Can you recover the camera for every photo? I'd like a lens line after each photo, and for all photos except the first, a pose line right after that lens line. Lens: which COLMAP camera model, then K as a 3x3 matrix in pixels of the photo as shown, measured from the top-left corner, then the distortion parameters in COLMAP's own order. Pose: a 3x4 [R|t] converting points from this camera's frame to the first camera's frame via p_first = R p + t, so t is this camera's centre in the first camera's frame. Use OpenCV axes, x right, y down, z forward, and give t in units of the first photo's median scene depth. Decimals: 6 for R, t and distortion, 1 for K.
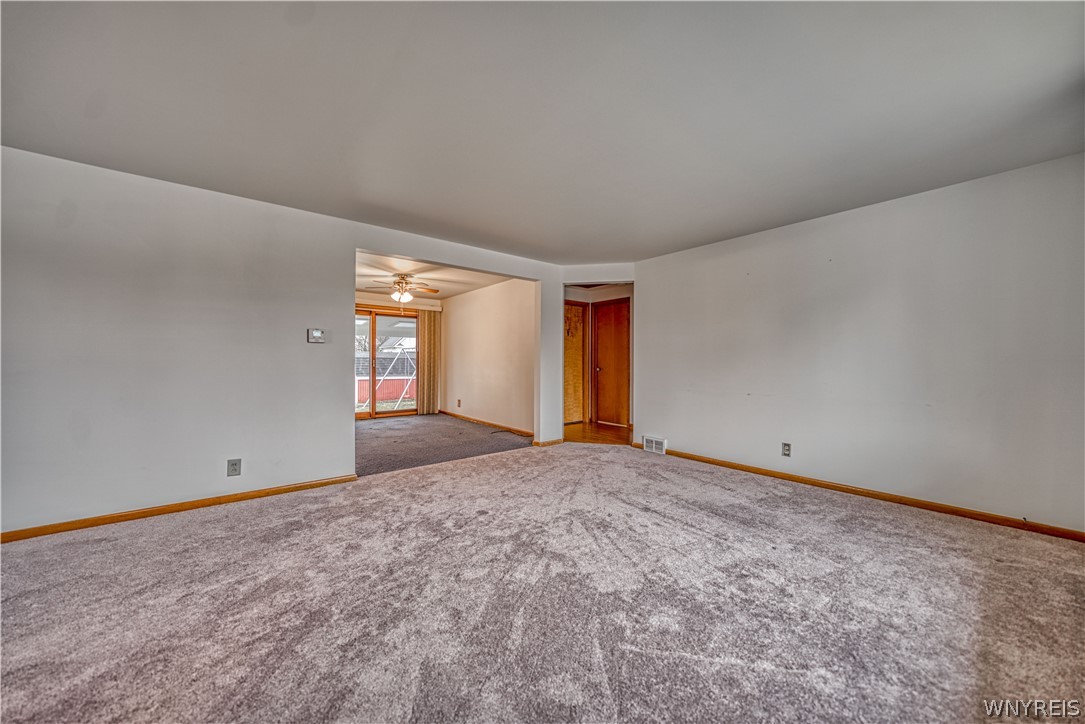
lens RADIAL K [[377.4, 0, 542.1], [0, 377.4, 362.1], [0, 0, 1]] dist [-0.018466, 0.000936]
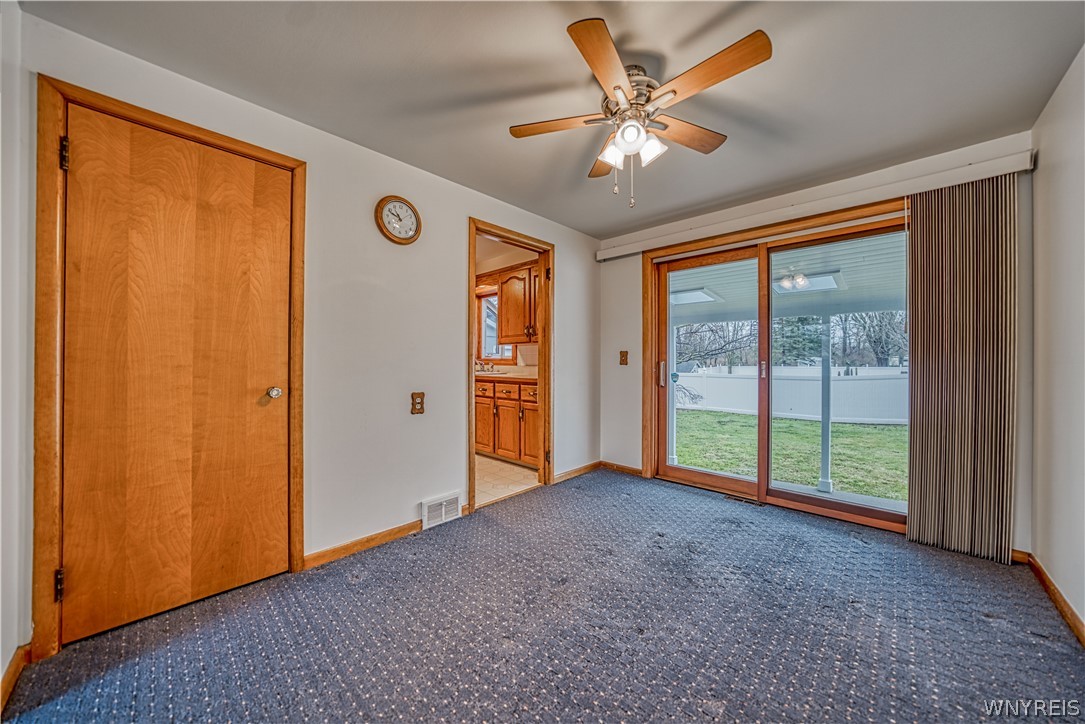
lens RADIAL K [[377.4, 0, 542.1], [0, 377.4, 359.6], [0, 0, 1]] dist [-0.018466, 0.000936]
pose [[0.115950, -0.005190, -0.993242, -0.087372], [-0.006874, 0.999958, -0.006027, -0.001635], [0.993231, 0.007527, 0.115909, 0.884264]]
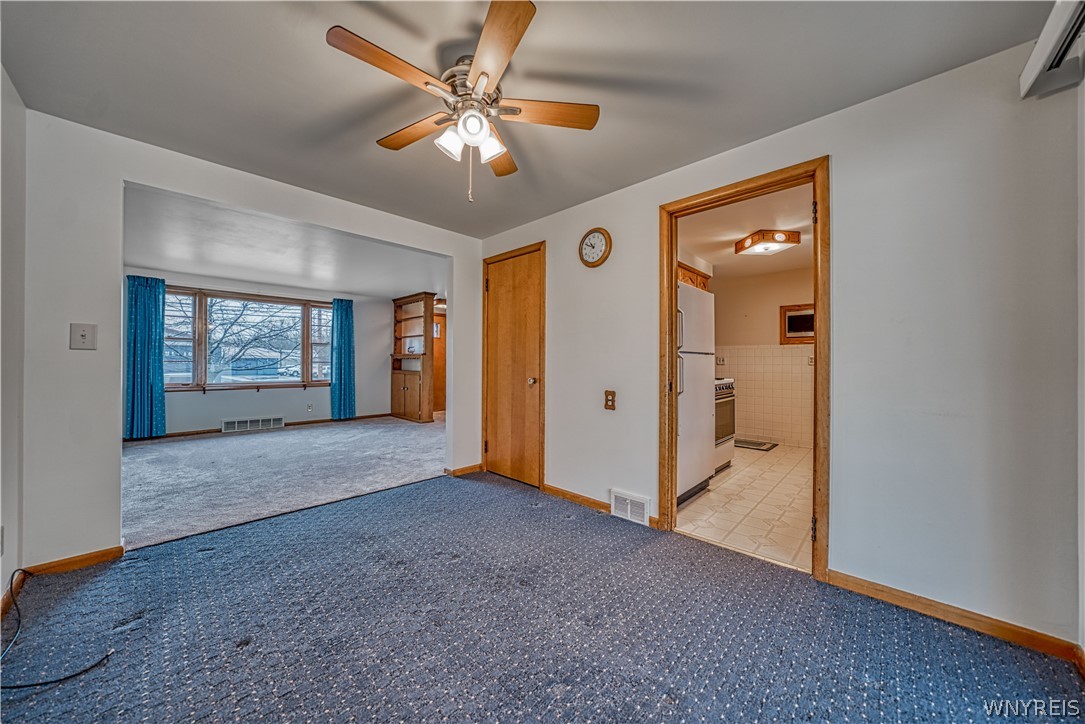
lens RADIAL K [[377.4, 0, 542.2], [0, 377.4, 359.5], [0, 0, 1]] dist [-0.018466, 0.000936]
pose [[-0.993668, -0.003382, -0.112309, -0.393134], [-0.003082, 0.999991, -0.002844, -0.004531], [0.112318, -0.002480, -0.993669, 1.273748]]
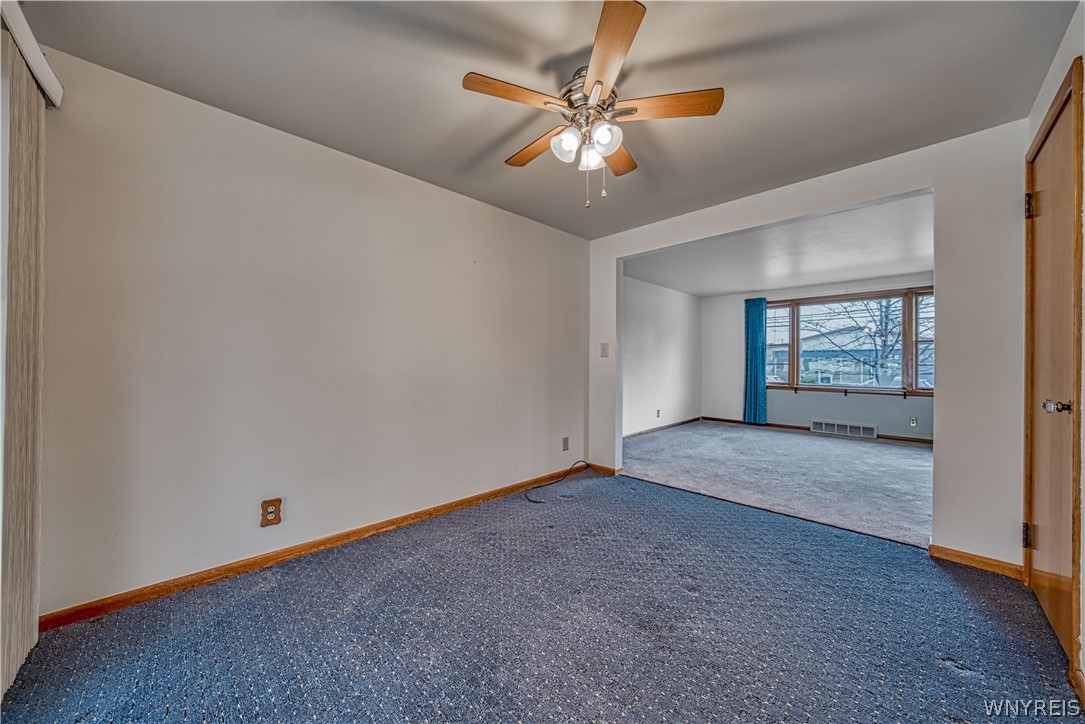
lens RADIAL K [[377.4, 0, 531.9], [0, 377.4, 369.1], [0, 0, 1]] dist [-0.018466, 0.000936]
pose [[-0.060682, -0.012468, 0.998079, -0.666431], [0.002800, 0.999916, 0.012661, -0.001049], [-0.998153, 0.003563, -0.060642, 1.039479]]
